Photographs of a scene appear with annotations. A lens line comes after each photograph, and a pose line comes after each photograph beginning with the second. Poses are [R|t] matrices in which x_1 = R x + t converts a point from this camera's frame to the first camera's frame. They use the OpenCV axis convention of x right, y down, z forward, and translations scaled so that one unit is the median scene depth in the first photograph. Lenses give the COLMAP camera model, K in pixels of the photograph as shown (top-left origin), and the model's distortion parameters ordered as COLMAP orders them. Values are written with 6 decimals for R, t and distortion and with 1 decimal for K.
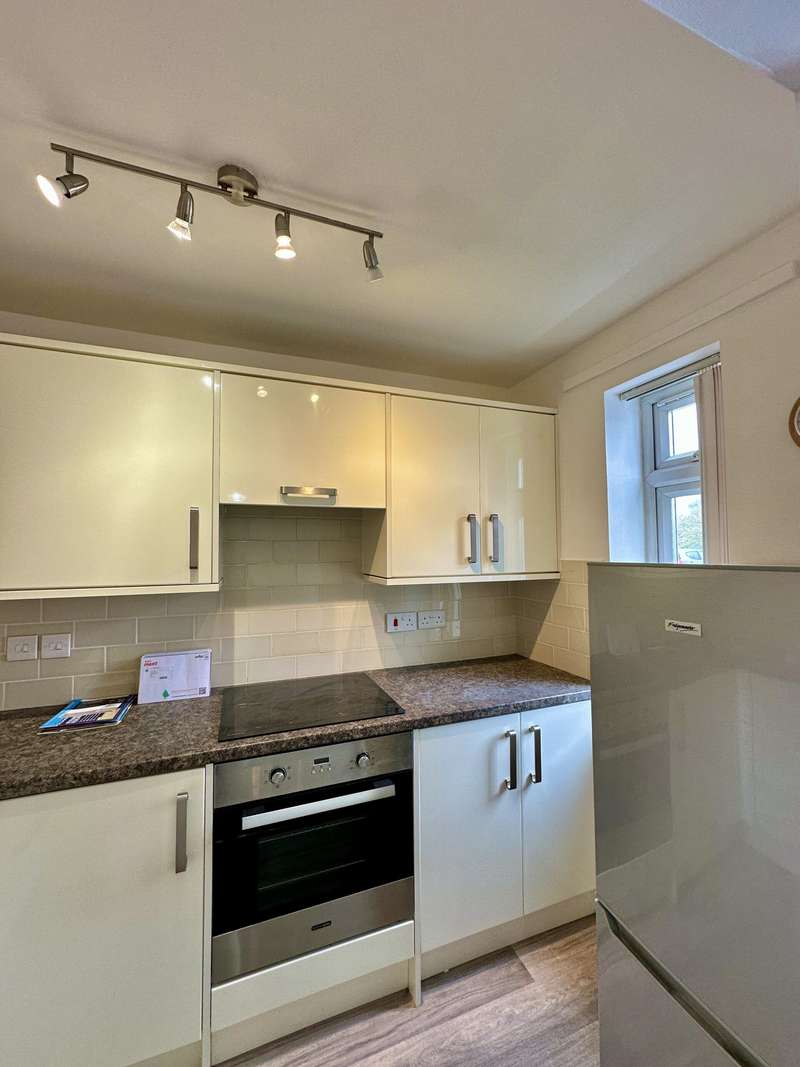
lens RADIAL K [[423.8, 0, 398.3], [0, 423.8, 536.6], [0, 0, 1]] dist [-0.002379, -0.000309]
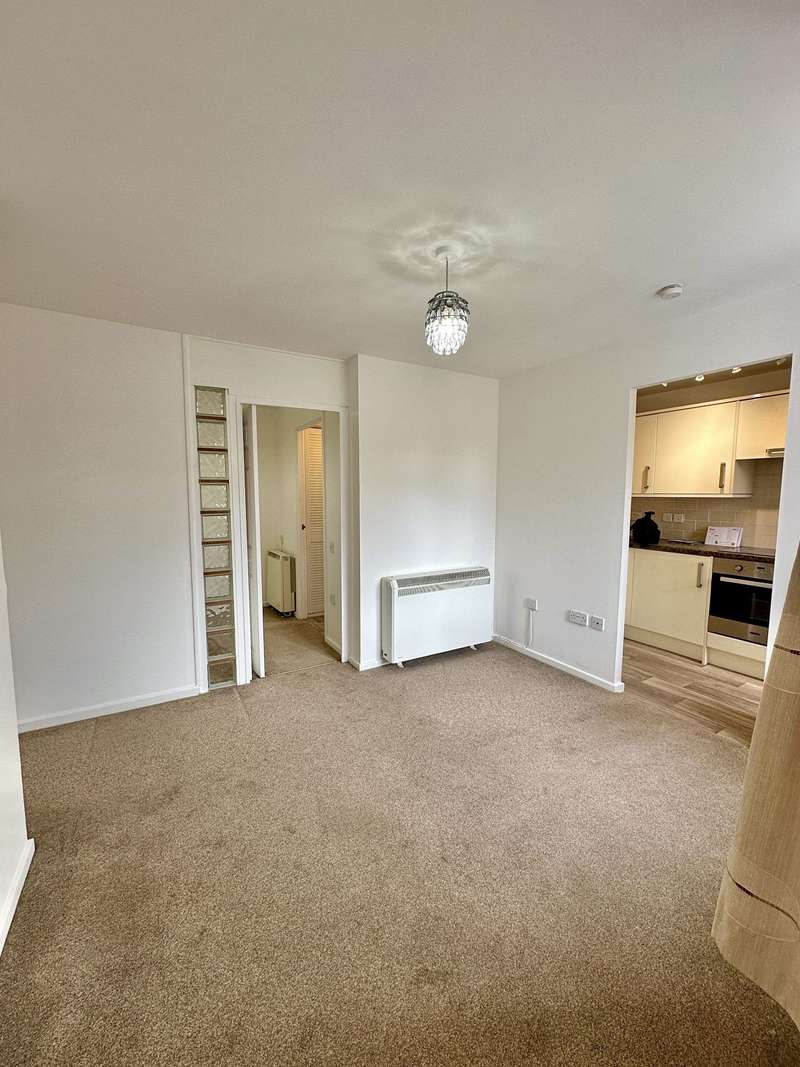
lens RADIAL K [[423.8, 0, 398.4], [0, 423.8, 534.7], [0, 0, 1]] dist [-0.002379, -0.000309]
pose [[0.169611, 0.107257, -0.979657, 1.483632], [0.037837, 0.992618, 0.115227, -0.006439], [0.984784, -0.056611, 0.164301, -1.150918]]
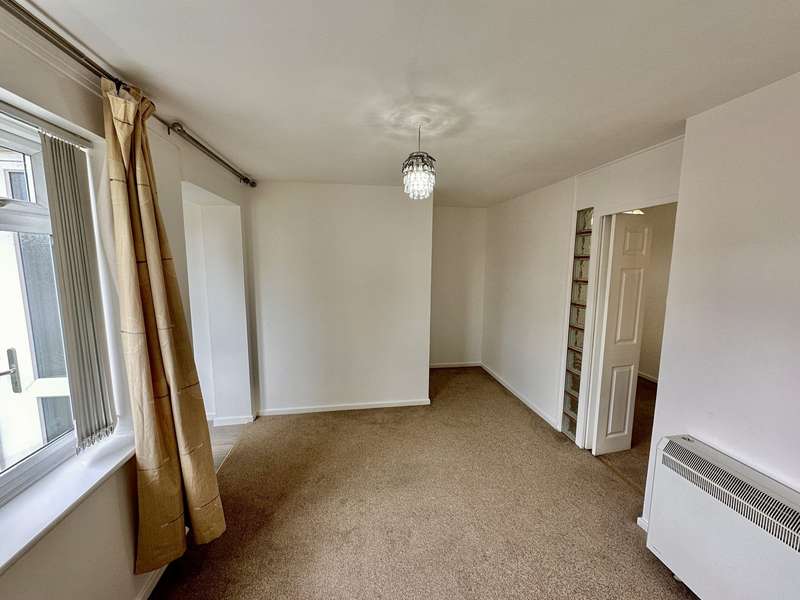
lens RADIAL K [[317.8, 0, 400.9], [0, 317.8, 299.9], [0, 0, 1]] dist [-0.002379, -0.000309]
pose [[-0.978119, -0.020842, 0.206998, 0.143621], [-0.003695, 0.996552, 0.082884, -0.095645], [-0.208012, 0.080306, -0.974824, 0.329596]]
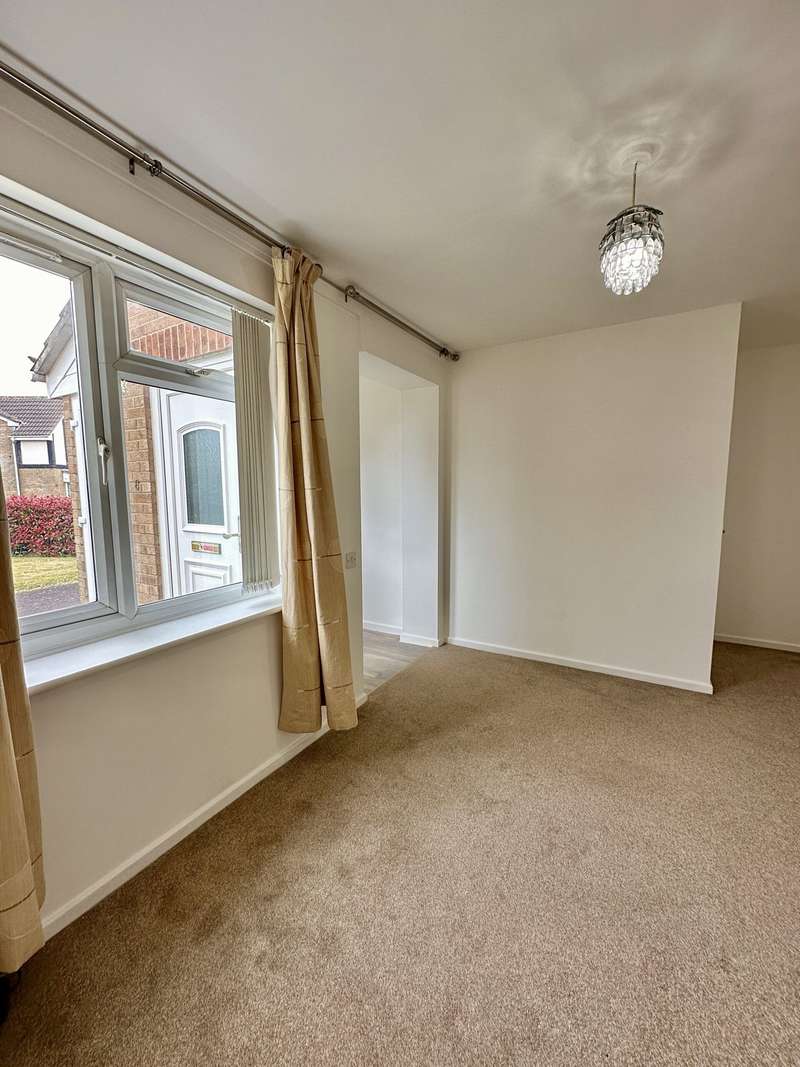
lens RADIAL K [[423.8, 0, 400.3], [0, 423.8, 534.0], [0, 0, 1]] dist [-0.002379, -0.000309]
pose [[-0.624477, -0.071279, 0.777784, -0.106380], [-0.019746, 0.996950, 0.075510, 0.094451], [-0.780793, 0.031796, -0.623980, 0.143125]]
